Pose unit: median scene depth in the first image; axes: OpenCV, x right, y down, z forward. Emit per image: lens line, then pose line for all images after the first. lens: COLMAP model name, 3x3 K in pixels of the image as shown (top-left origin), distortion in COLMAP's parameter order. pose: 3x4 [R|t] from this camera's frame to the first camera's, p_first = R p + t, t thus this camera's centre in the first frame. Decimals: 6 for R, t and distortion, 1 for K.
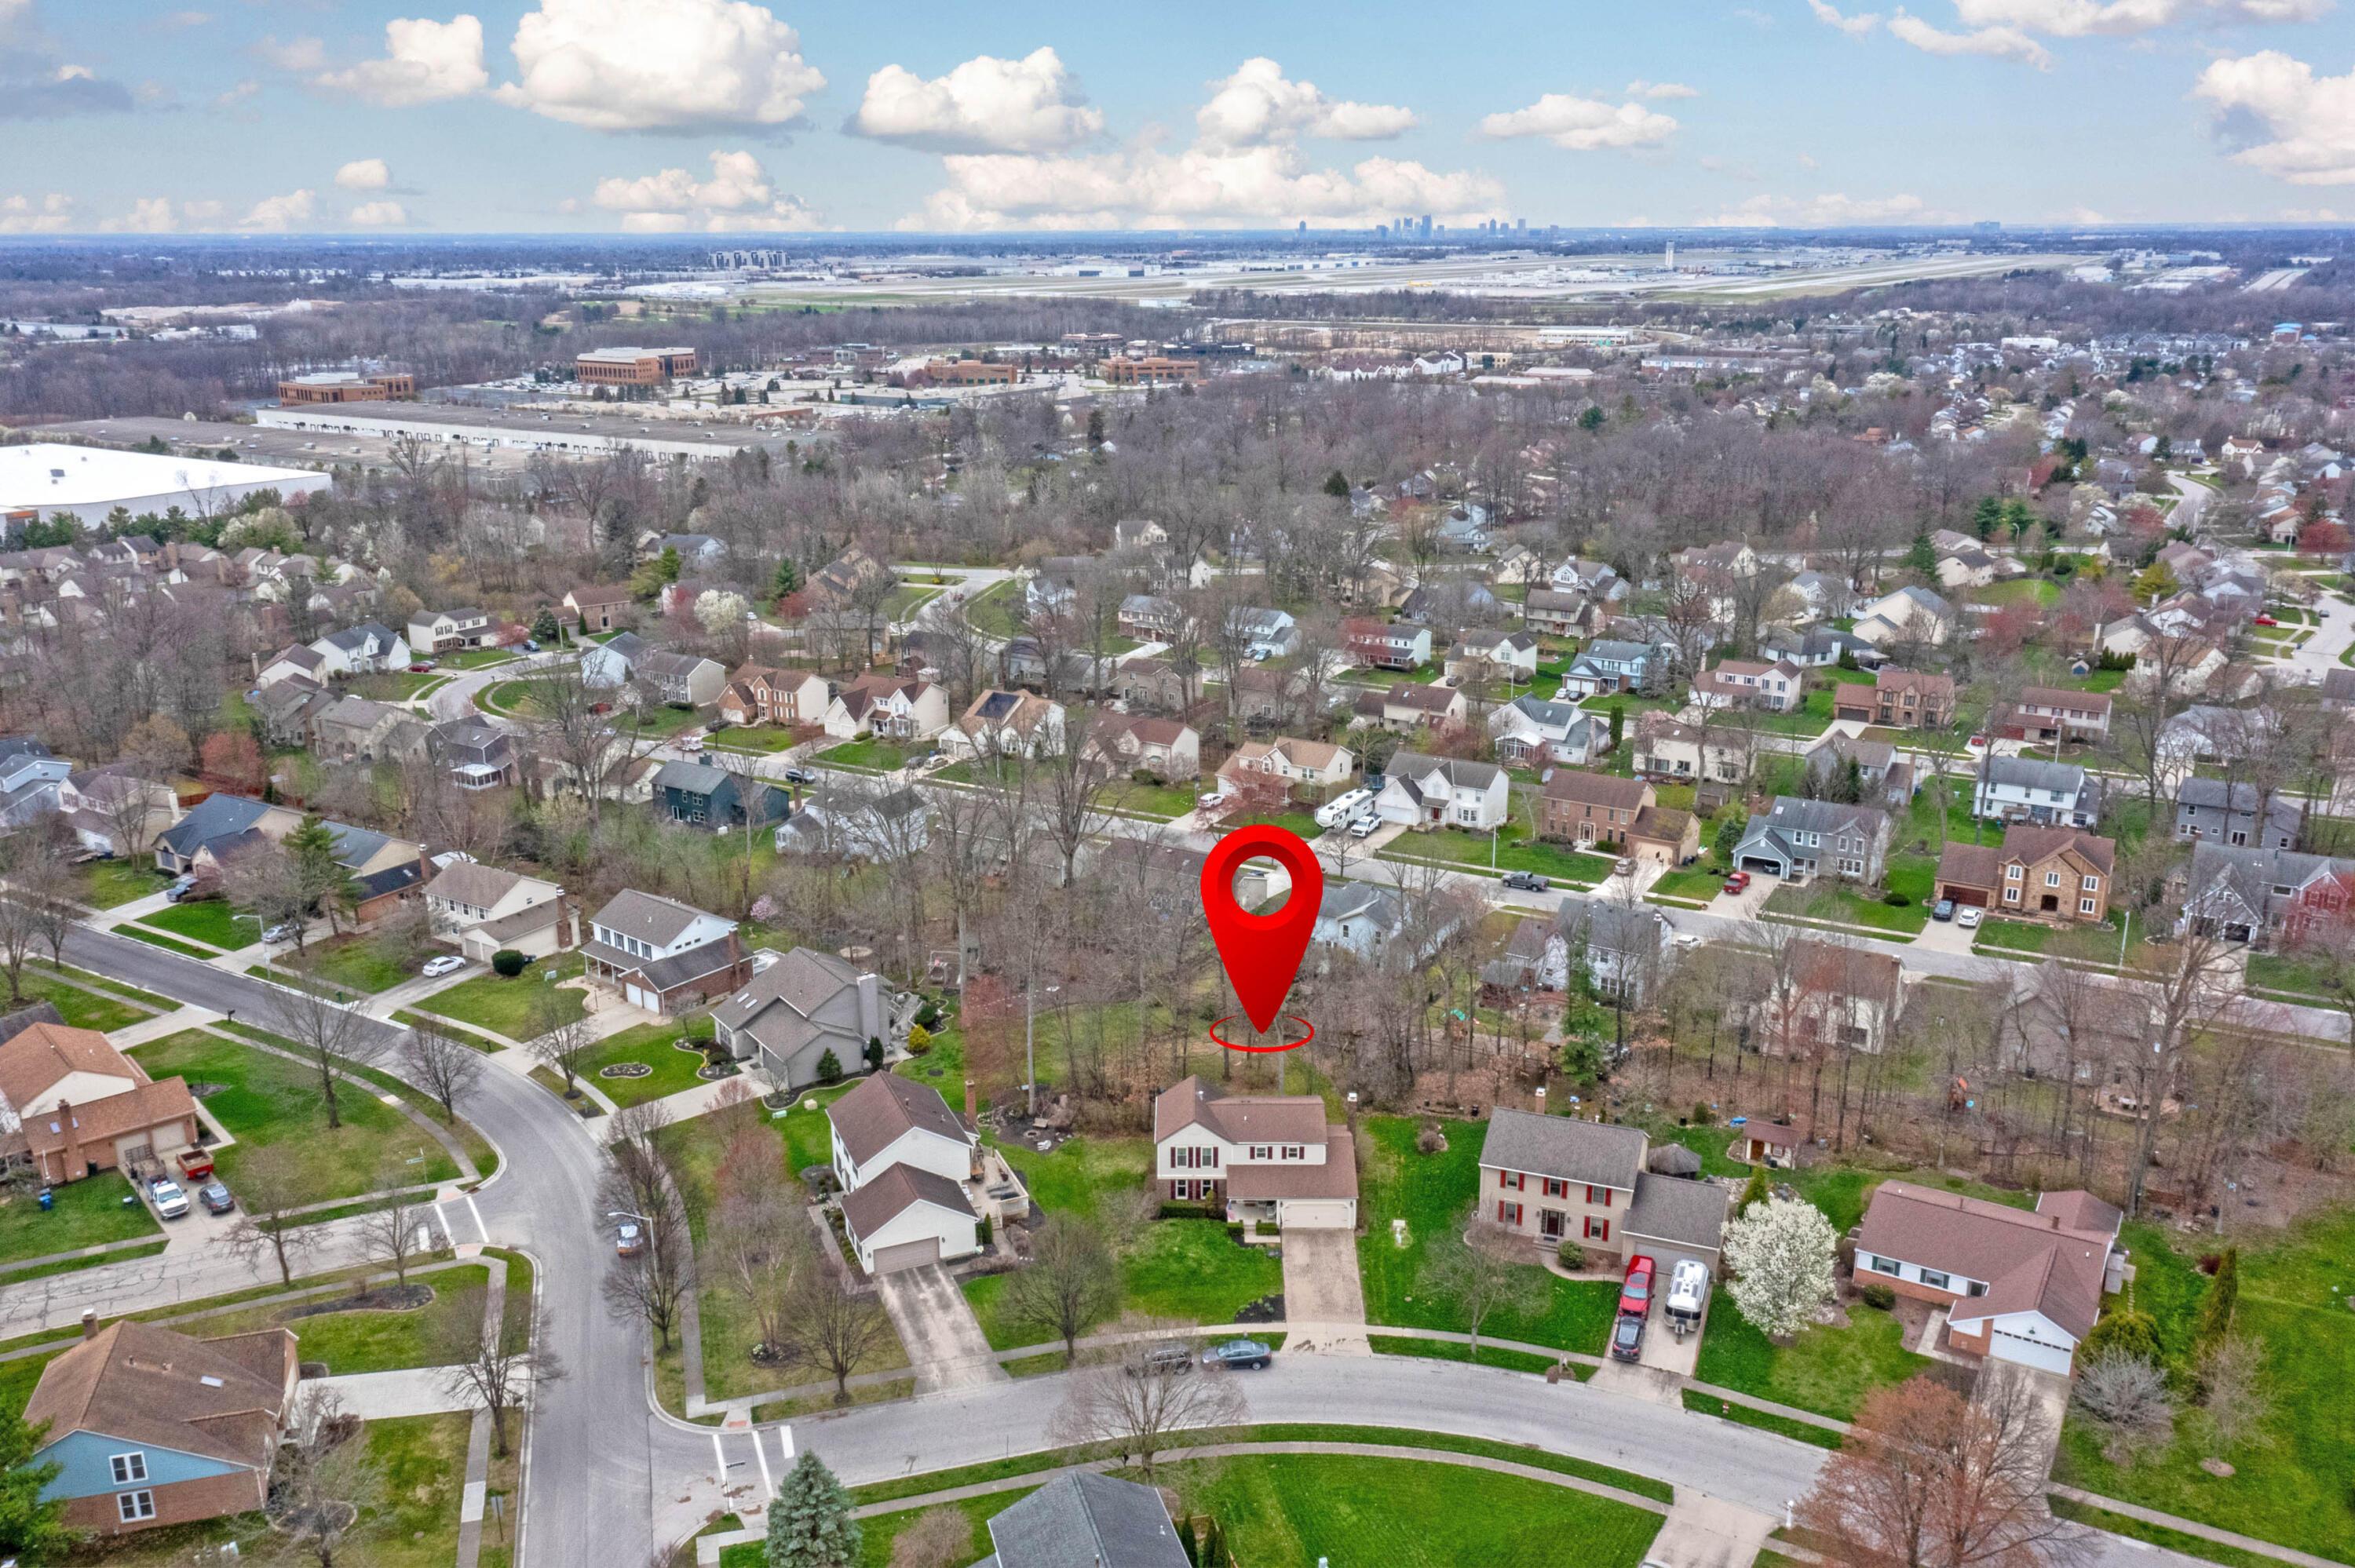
lens RADIAL K [[1868.0, 0, 1171.1], [0, 1868.0, 778.5], [0, 0, 1]] dist [-0.002880, 0.003541]
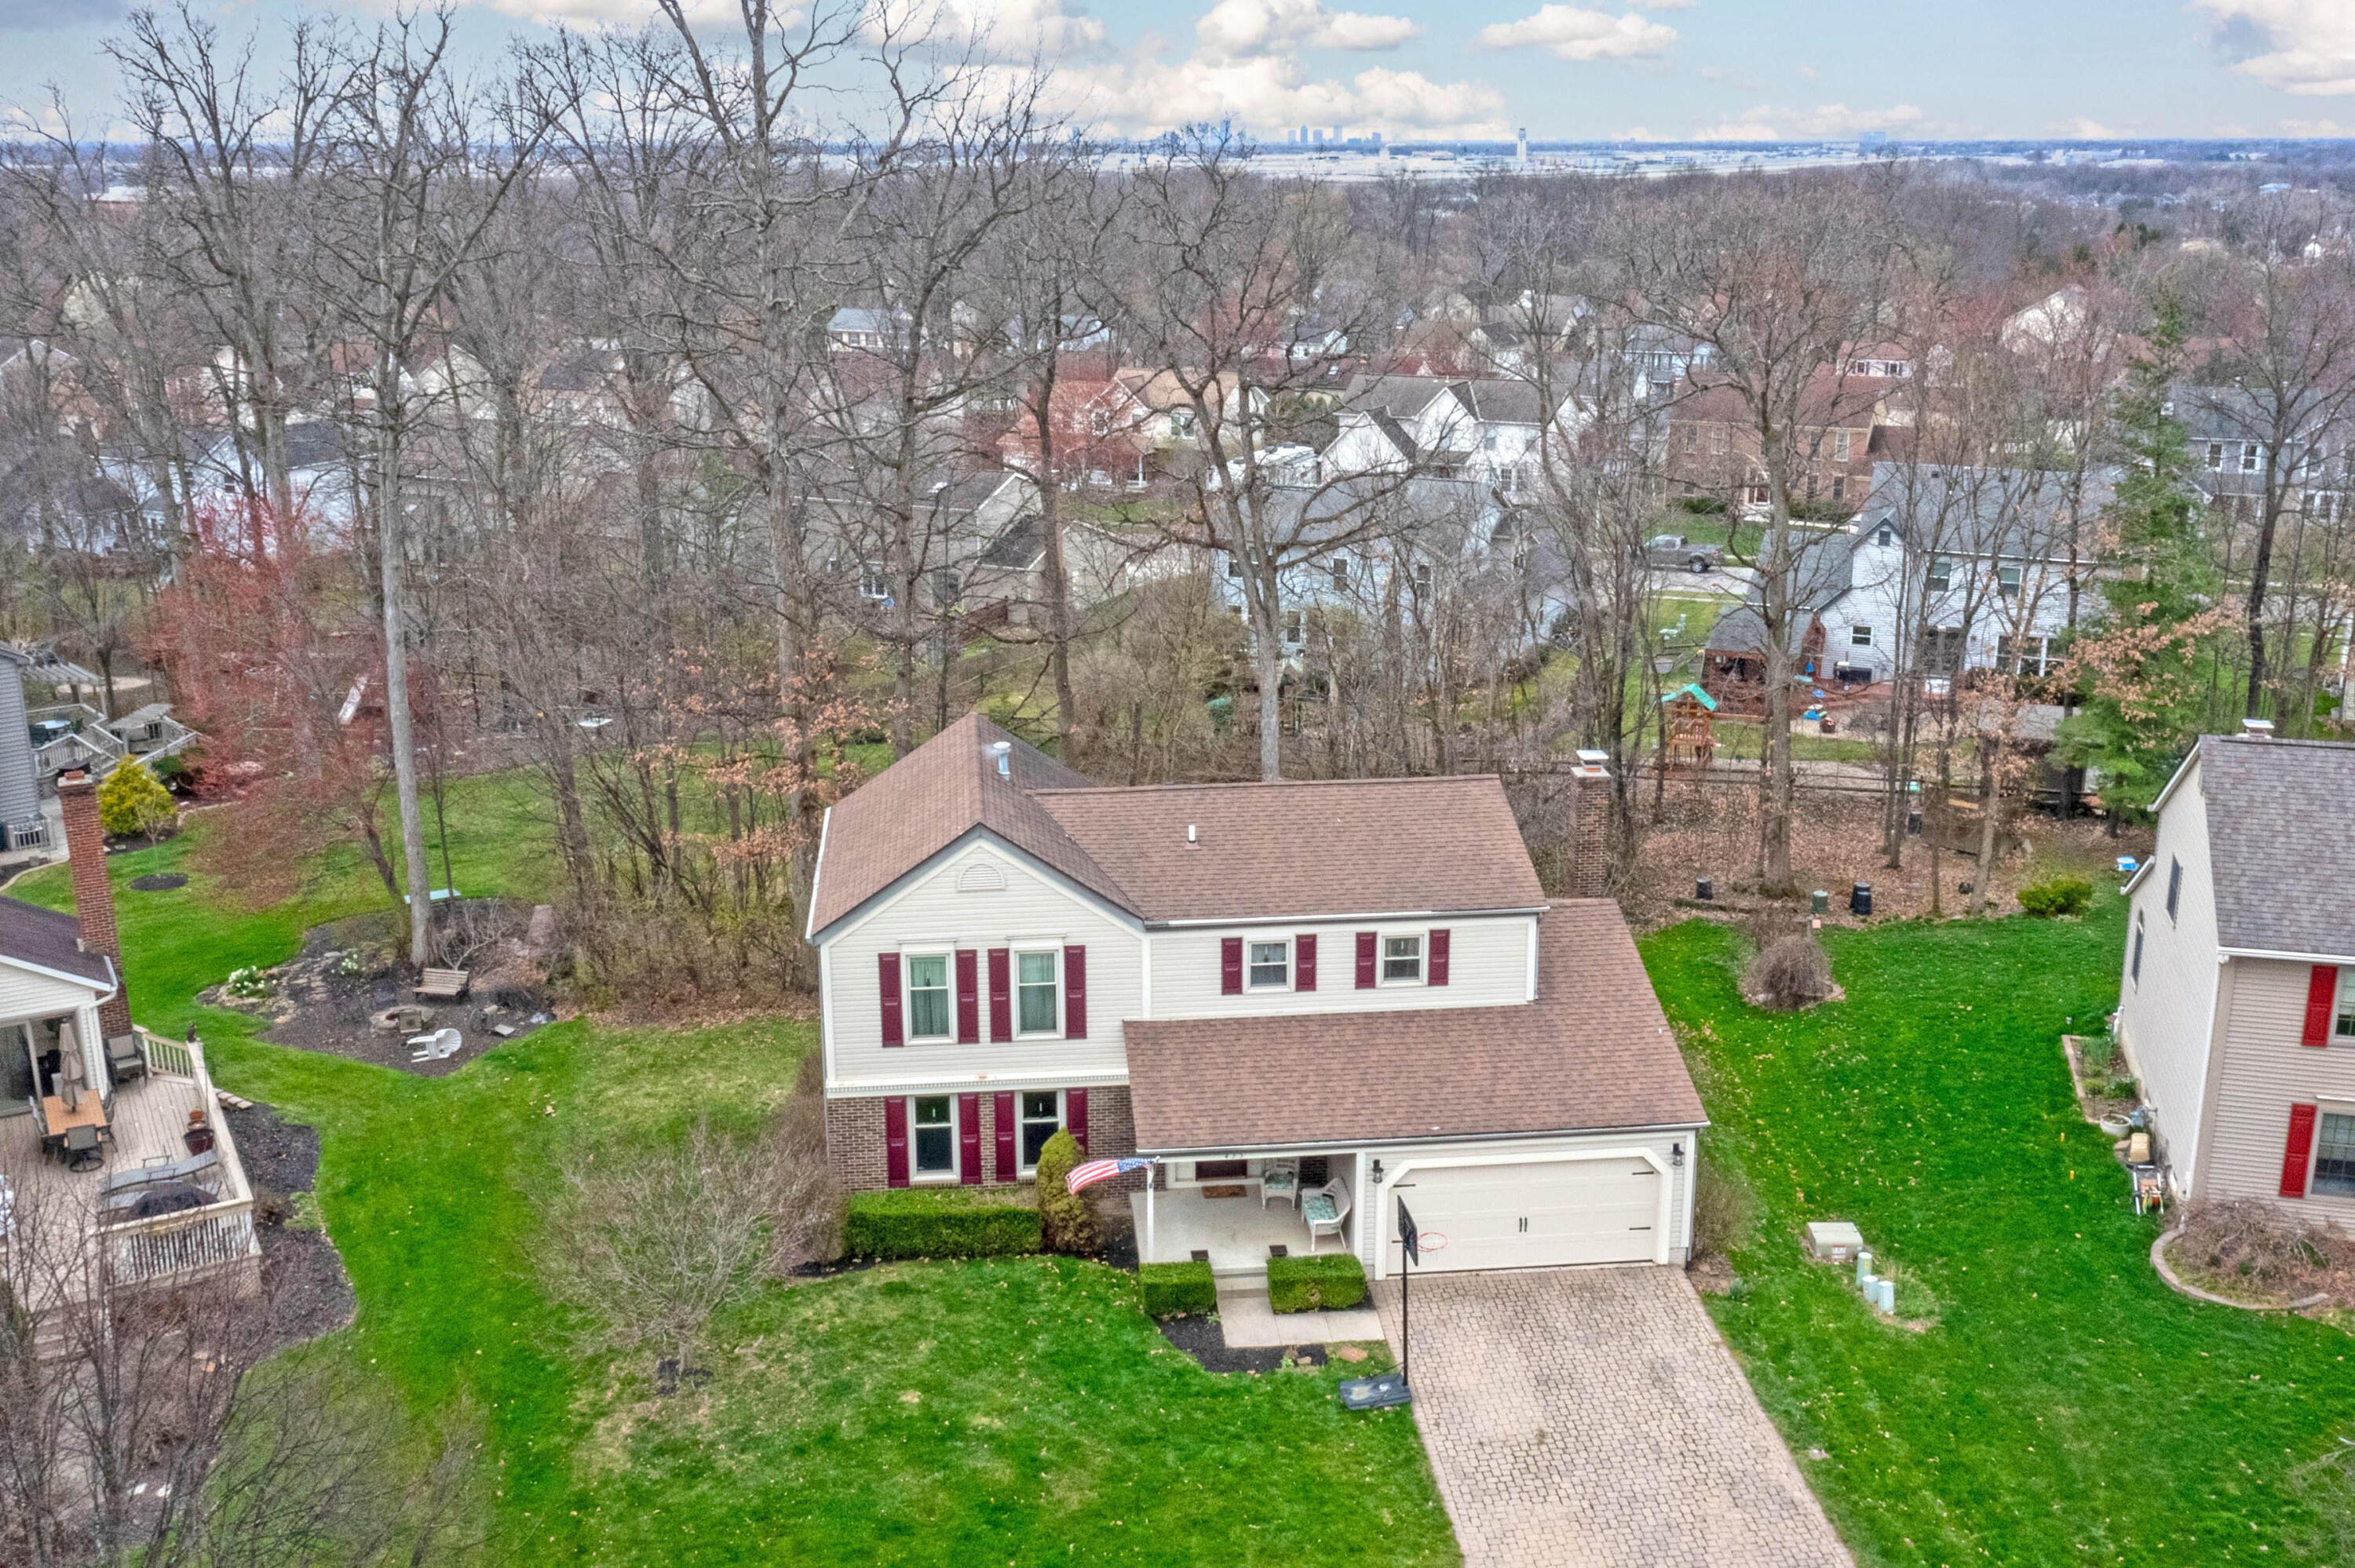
lens RADIAL K [[2251.2, 0, 1212.7], [0, 2251.2, 811.3], [0, 0, 1]] dist [-0.018116, 0.000000]
pose [[0.992067, -0.030385, 0.121983, 0.007564], [0.030112, 0.999538, 0.004086, 0.186665], [-0.122051, -0.000380, 0.992524, 0.747661]]
